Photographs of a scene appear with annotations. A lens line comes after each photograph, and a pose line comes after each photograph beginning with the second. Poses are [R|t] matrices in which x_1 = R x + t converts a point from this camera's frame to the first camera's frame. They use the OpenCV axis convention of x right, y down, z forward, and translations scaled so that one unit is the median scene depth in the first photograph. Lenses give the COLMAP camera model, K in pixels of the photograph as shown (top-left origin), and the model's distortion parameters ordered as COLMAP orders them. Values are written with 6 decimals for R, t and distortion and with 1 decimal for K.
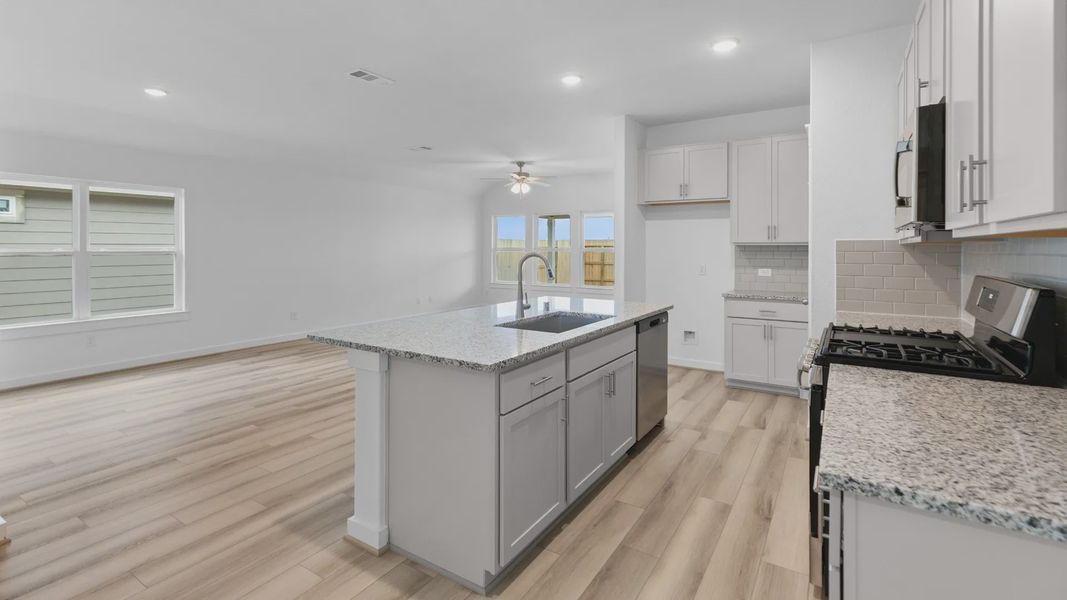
lens RADIAL K [[477.4, 0, 532.9], [0, 477.4, 245.6], [0, 0, 1]] dist [0.001031, 0.000169]
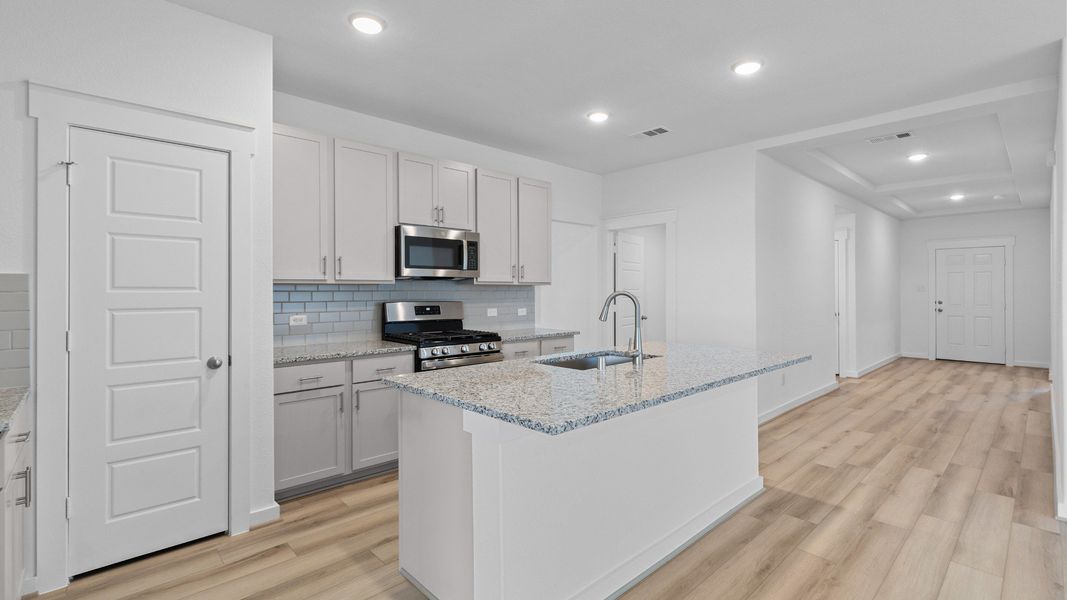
lens RADIAL K [[478.2, 0, 533.8], [0, 478.2, 288.5], [0, 0, 1]] dist [0.000599, 0.000080]
pose [[-0.969050, 0.002623, 0.246849, -0.033309], [0.000368, 0.999958, -0.009178, 0.011174], [-0.246863, -0.008803, -0.969010, 1.106400]]
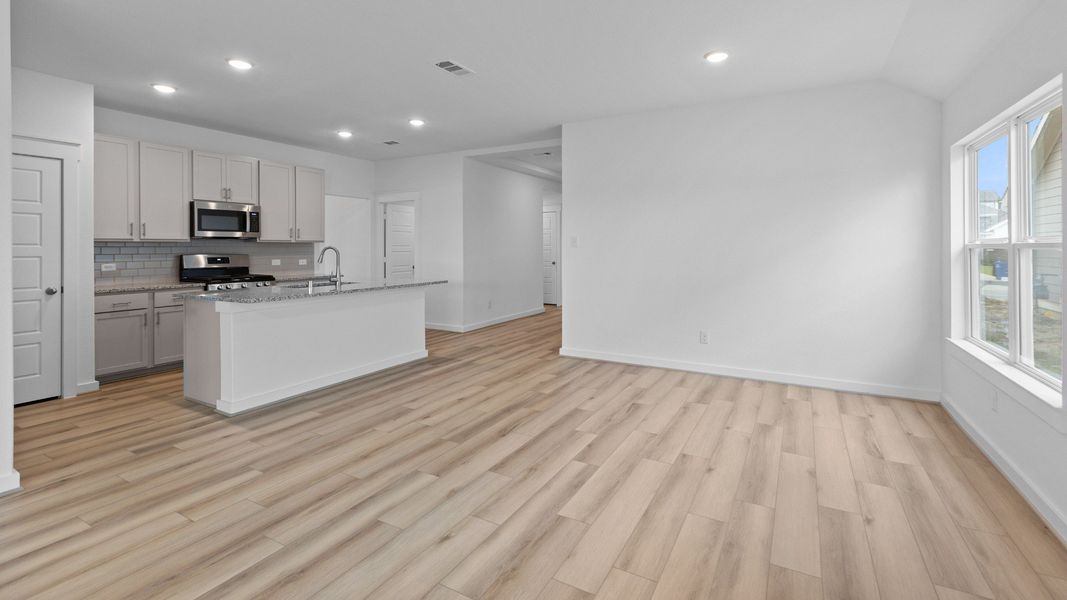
lens RADIAL K [[477.4, 0, 532.9], [0, 477.4, 245.6], [0, 0, 1]] dist [0.001031, 0.000169]
pose [[-0.998651, 0.002474, -0.051867, -0.351024], [0.002936, 0.999957, -0.008834, 0.017353], [0.051843, -0.008975, -0.998615, 1.545076]]
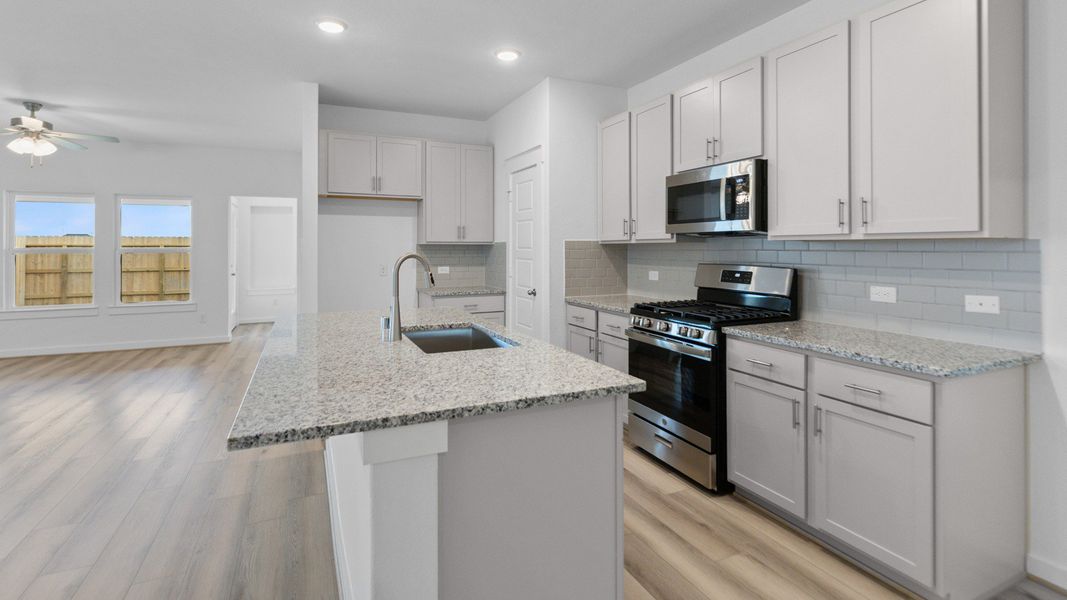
lens RADIAL K [[501.3, 0, 530.0], [0, 501.3, 246.4], [0, 0, 1]] dist [0.000055, 0.000005]
pose [[0.545592, -0.001110, 0.838050, -0.327329], [-0.000636, 0.999998, 0.001738, 0.001548], [-0.838051, -0.001481, 0.545590, 0.231832]]
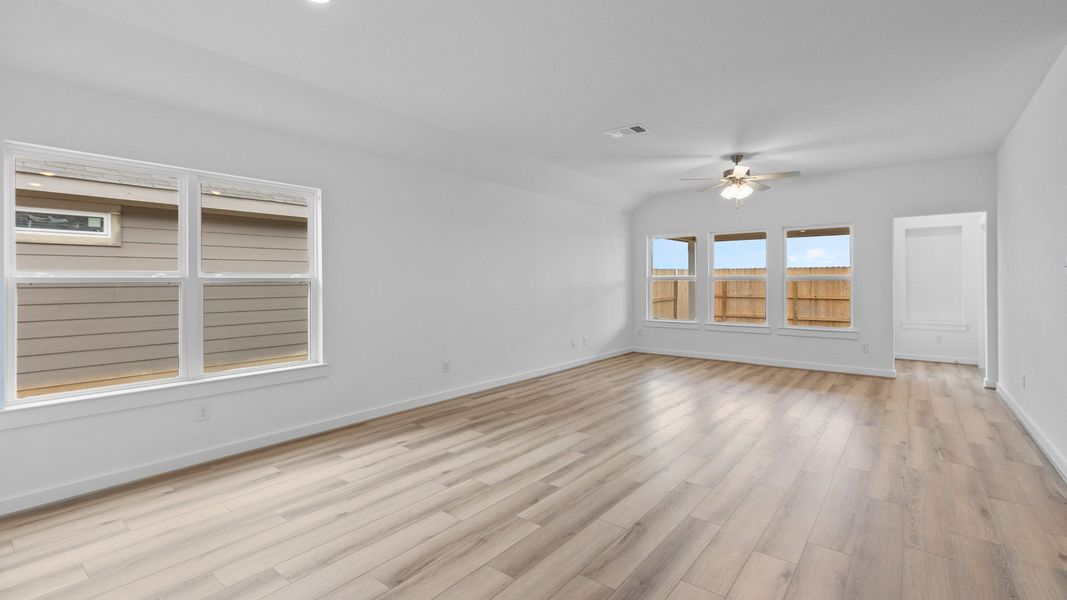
lens RADIAL K [[471.2, 0, 530.8], [0, 471.2, 280.5], [0, 0, 1]] dist [-0.000569, -0.000001]
pose [[0.993494, -0.004438, -0.113801, -0.397808], [0.004860, 0.999982, 0.003432, 0.015007], [0.113784, -0.003963, 0.993498, 0.401041]]
